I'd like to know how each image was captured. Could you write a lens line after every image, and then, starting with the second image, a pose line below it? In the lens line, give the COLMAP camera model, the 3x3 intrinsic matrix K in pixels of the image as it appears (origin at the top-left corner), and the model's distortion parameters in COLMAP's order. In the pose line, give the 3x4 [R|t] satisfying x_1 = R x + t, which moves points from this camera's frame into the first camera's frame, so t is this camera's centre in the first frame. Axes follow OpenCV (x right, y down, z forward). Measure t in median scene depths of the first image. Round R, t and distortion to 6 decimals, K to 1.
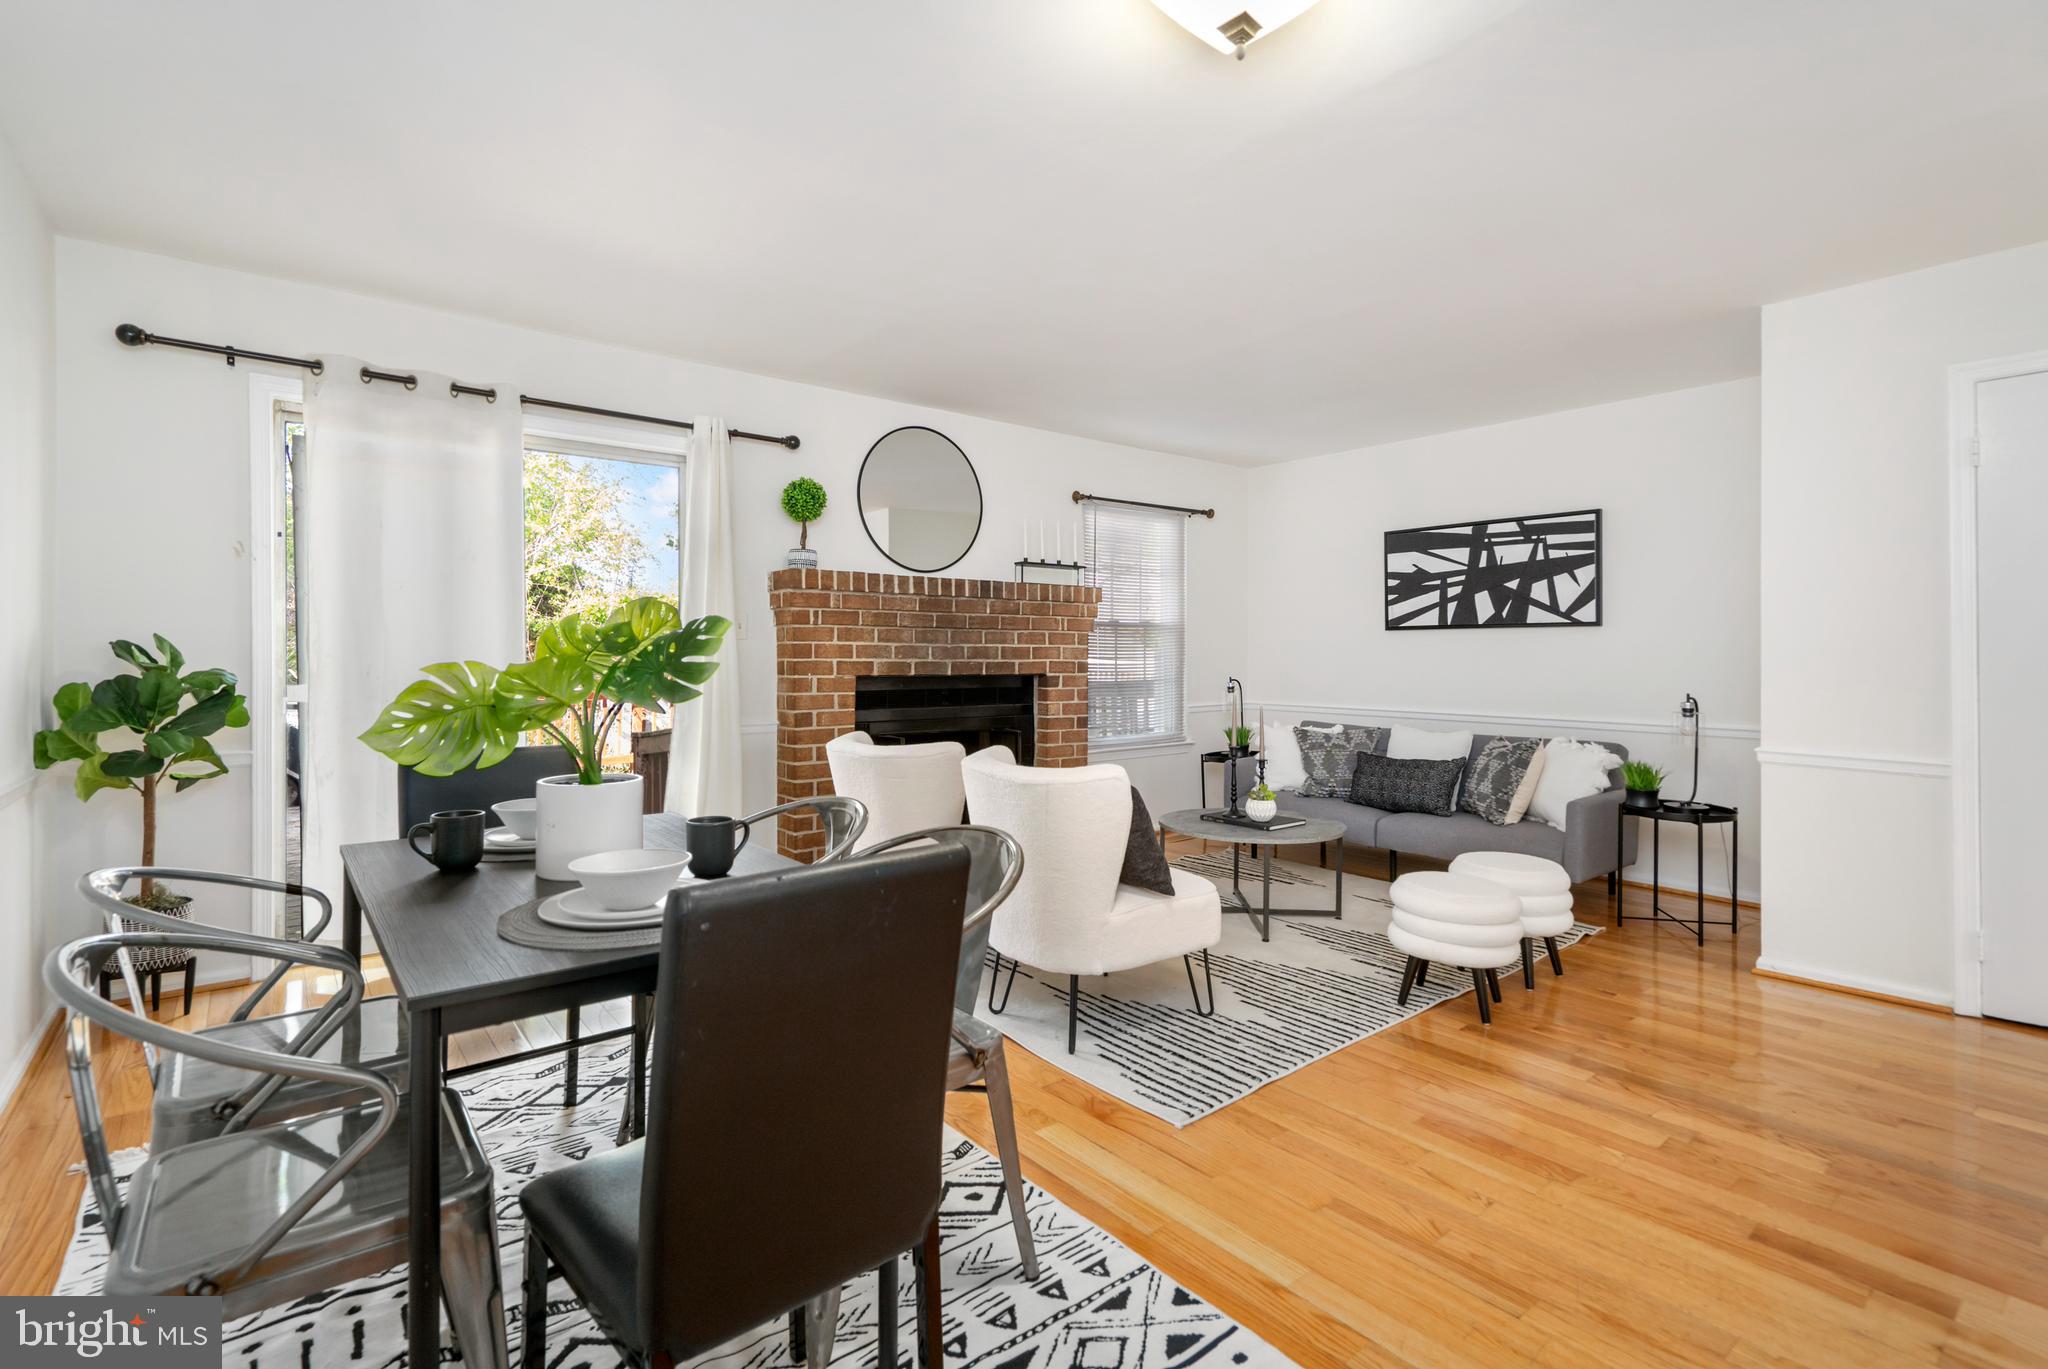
lens RADIAL K [[949.4, 0, 1031.3], [0, 949.4, 649.2], [0, 0, 1]] dist [-0.001768, 0.000292]
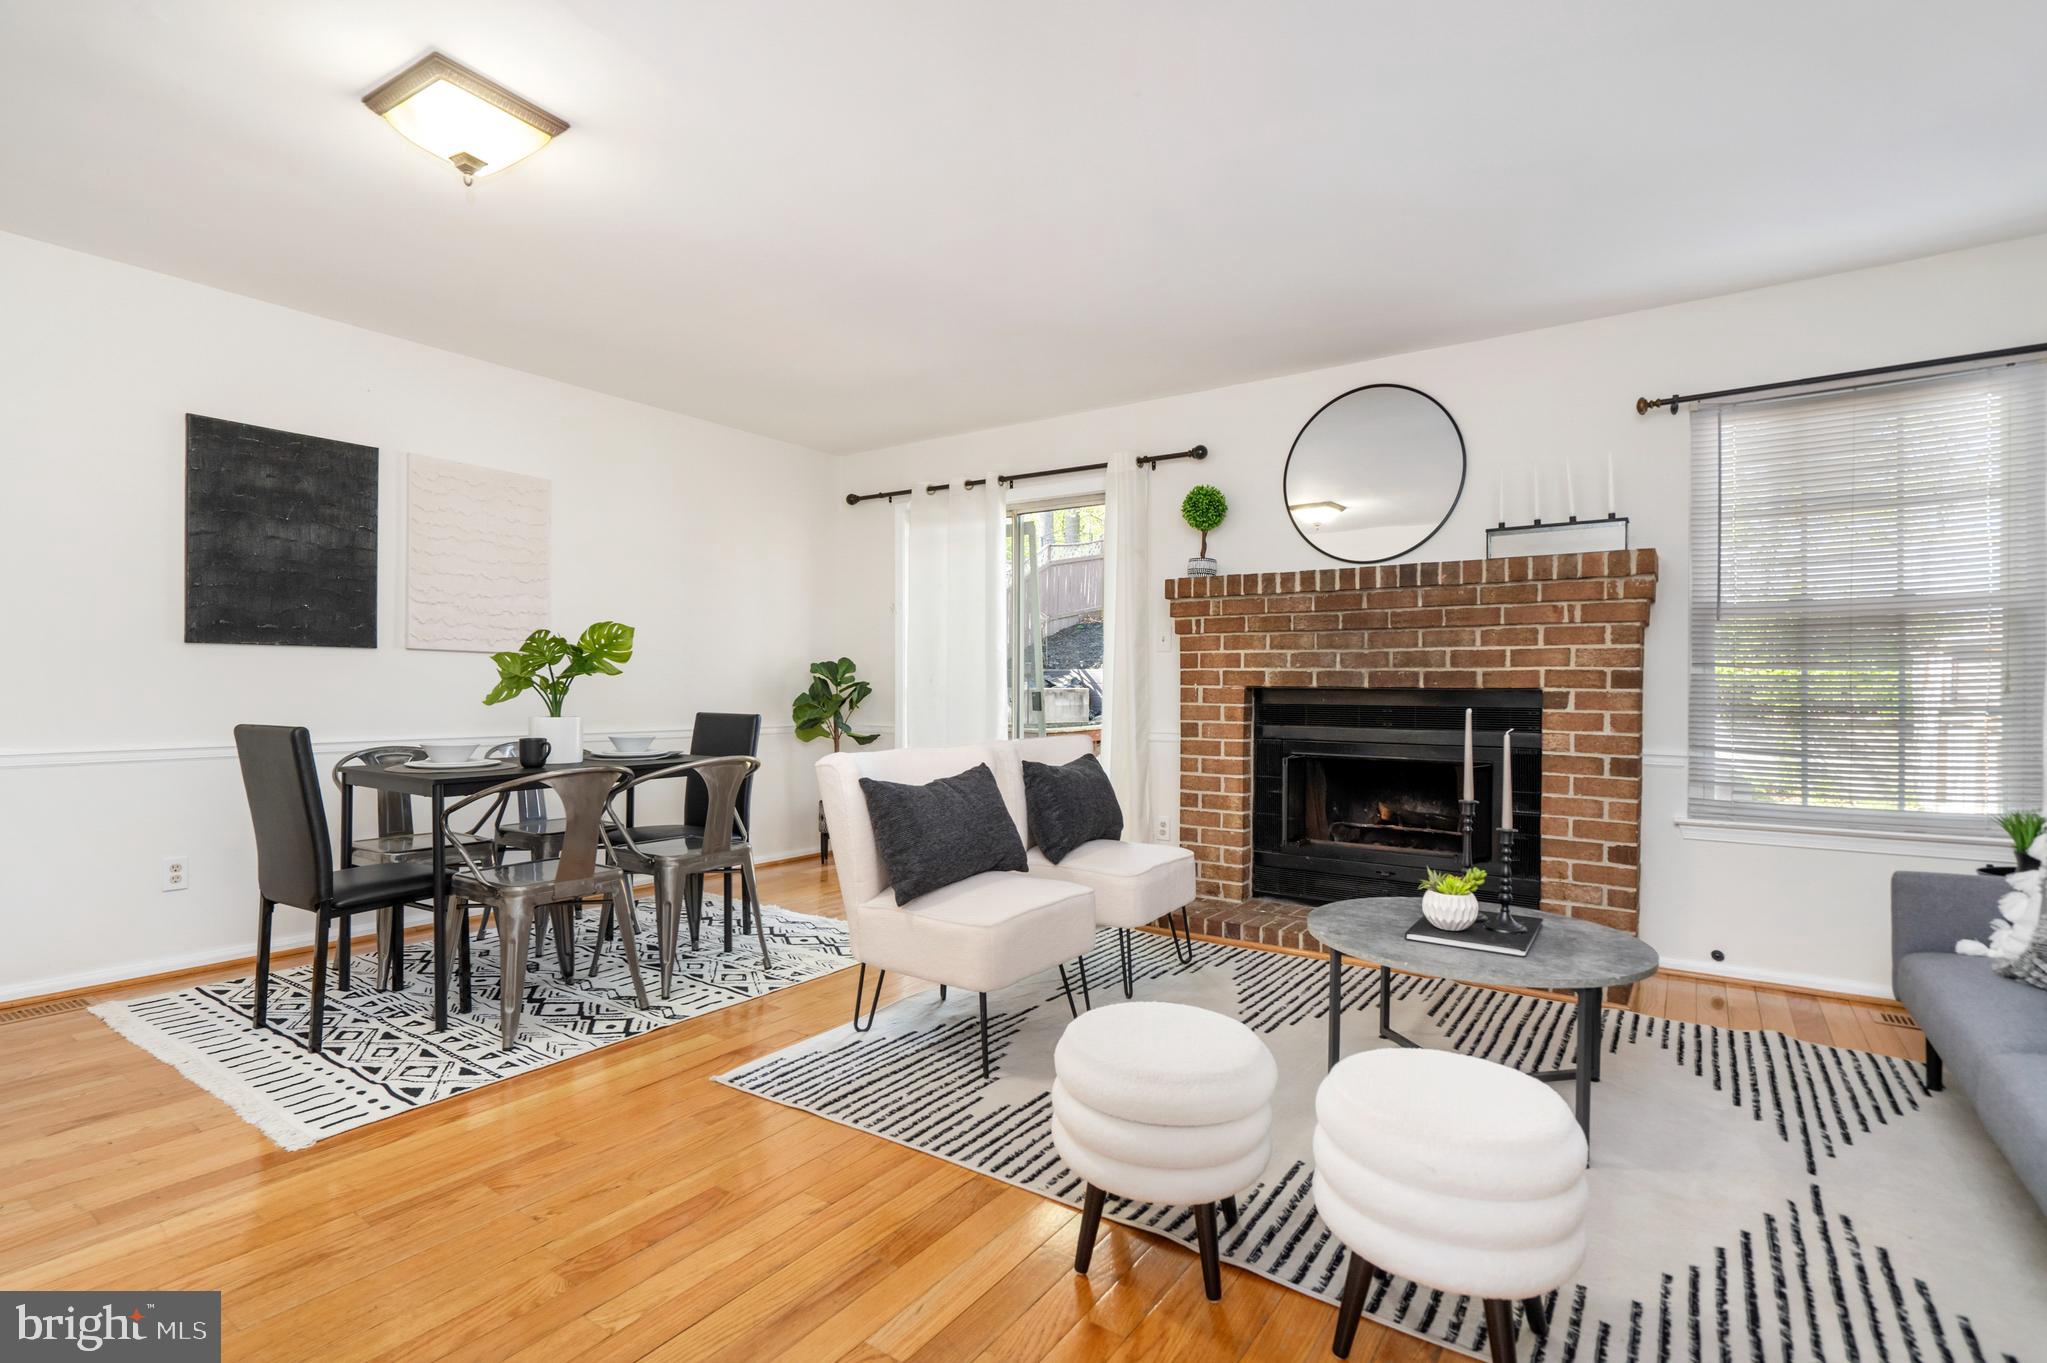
lens RADIAL K [[977.7, 0, 1017.9], [0, 977.7, 691.4], [0, 0, 1]] dist [-0.009501, 0.006514]
pose [[0.273125, 0.002197, -0.961976, 0.601411], [-0.000046, 0.999997, 0.002271, 0.027302], [0.961978, -0.000576, 0.273125, 0.470834]]
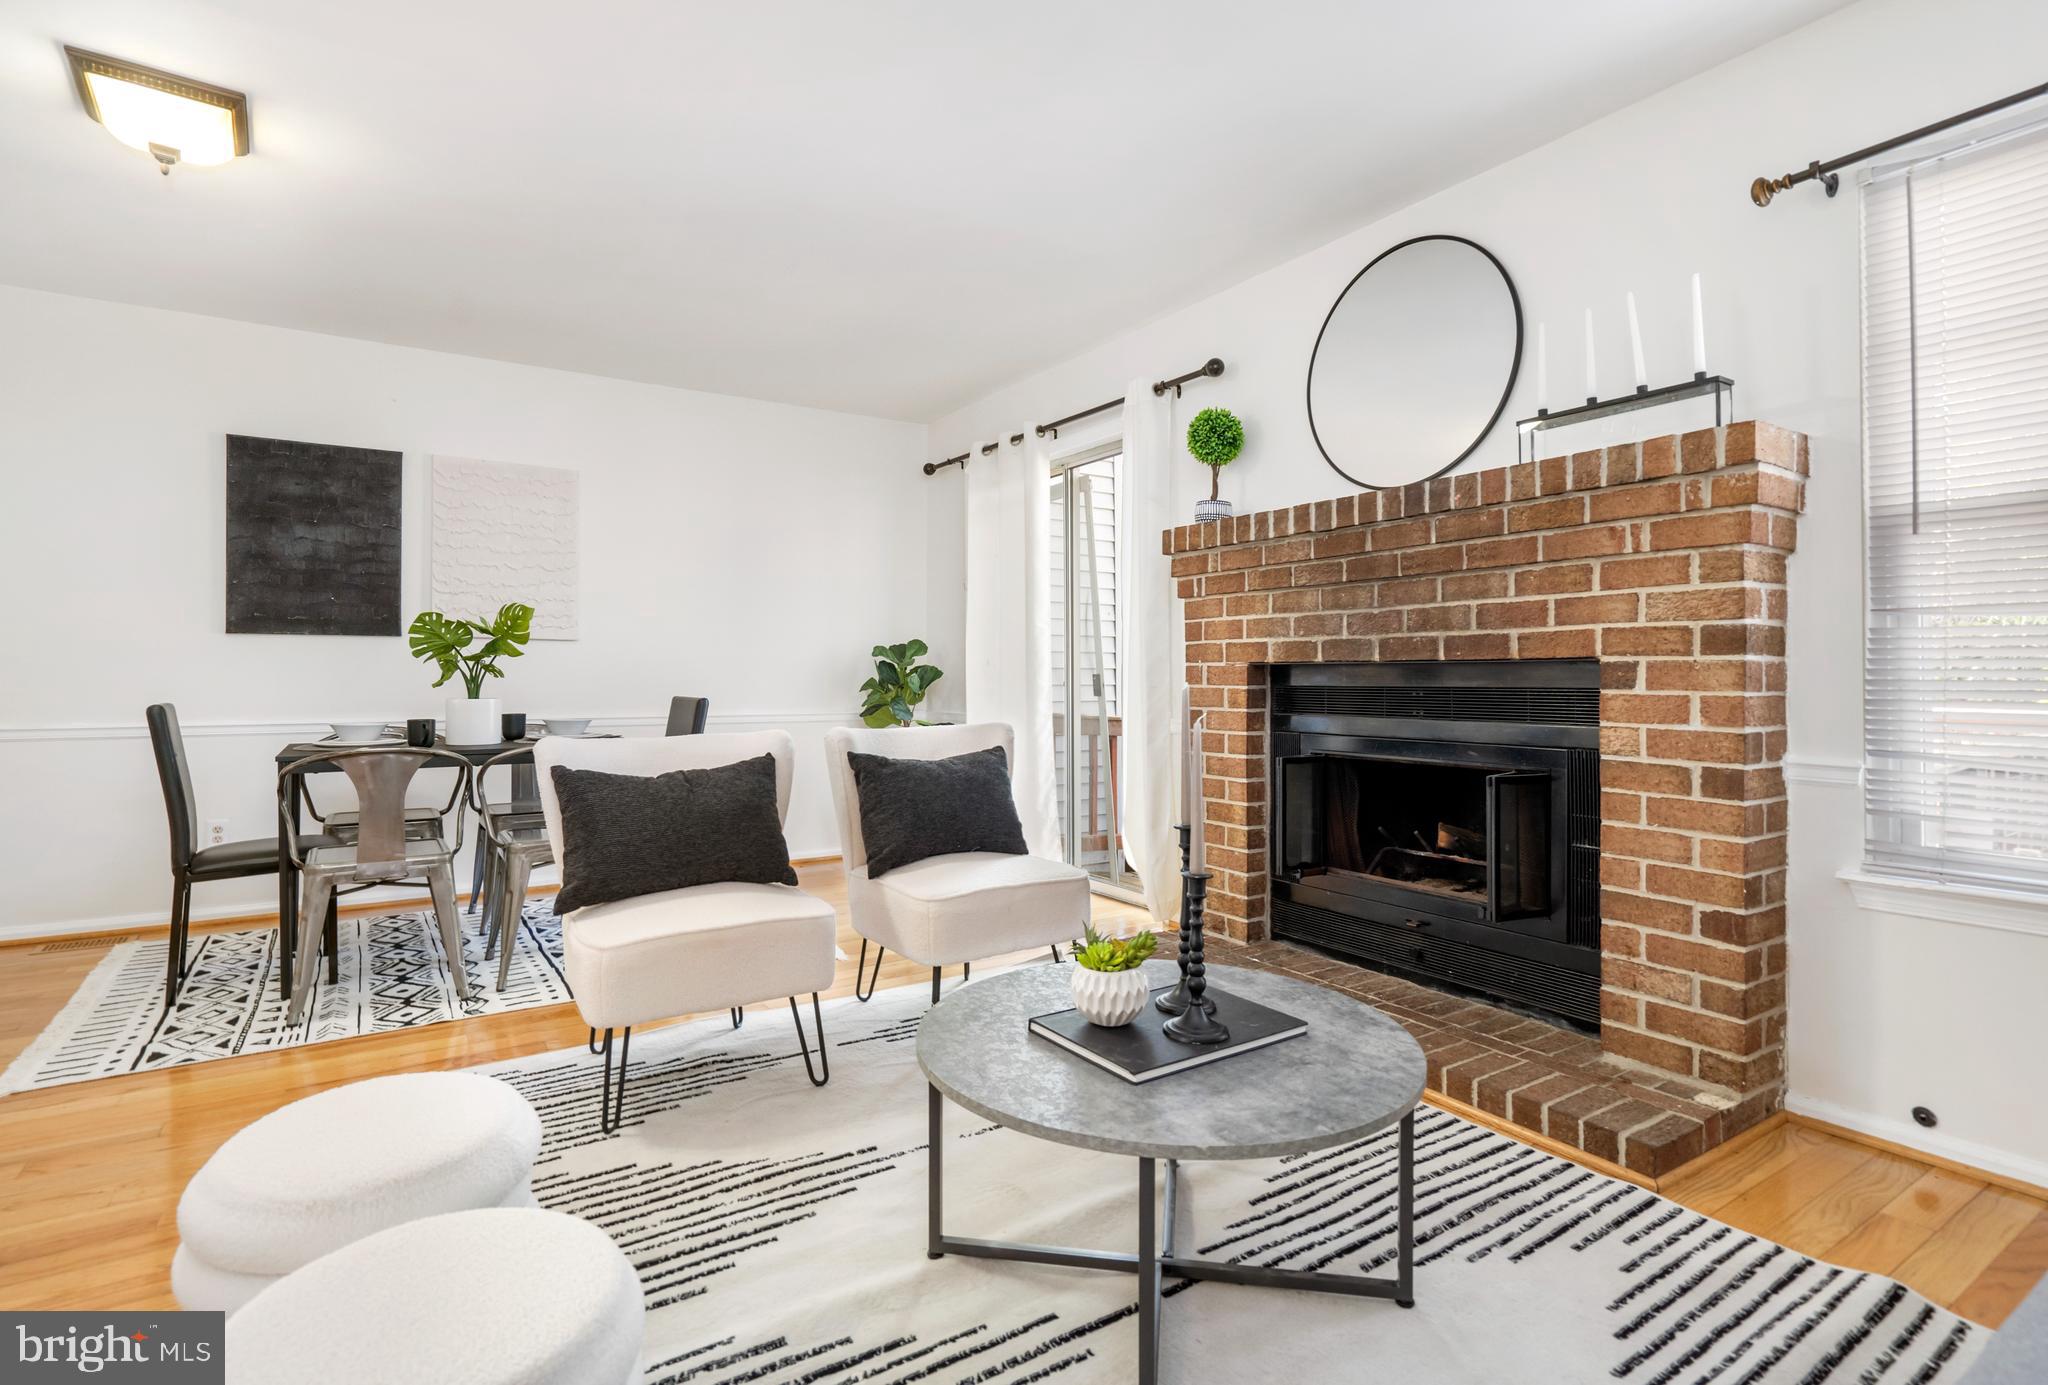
lens RADIAL K [[1005.8, 0, 1019.5], [0, 1005.8, 671.1], [0, 0, 1]] dist [-0.003296, -0.000065]
pose [[-0.106657, -0.010359, -0.994242, 0.520534], [0.005160, 0.999926, -0.010972, 0.037010], [0.994282, -0.006301, -0.106596, 0.814191]]
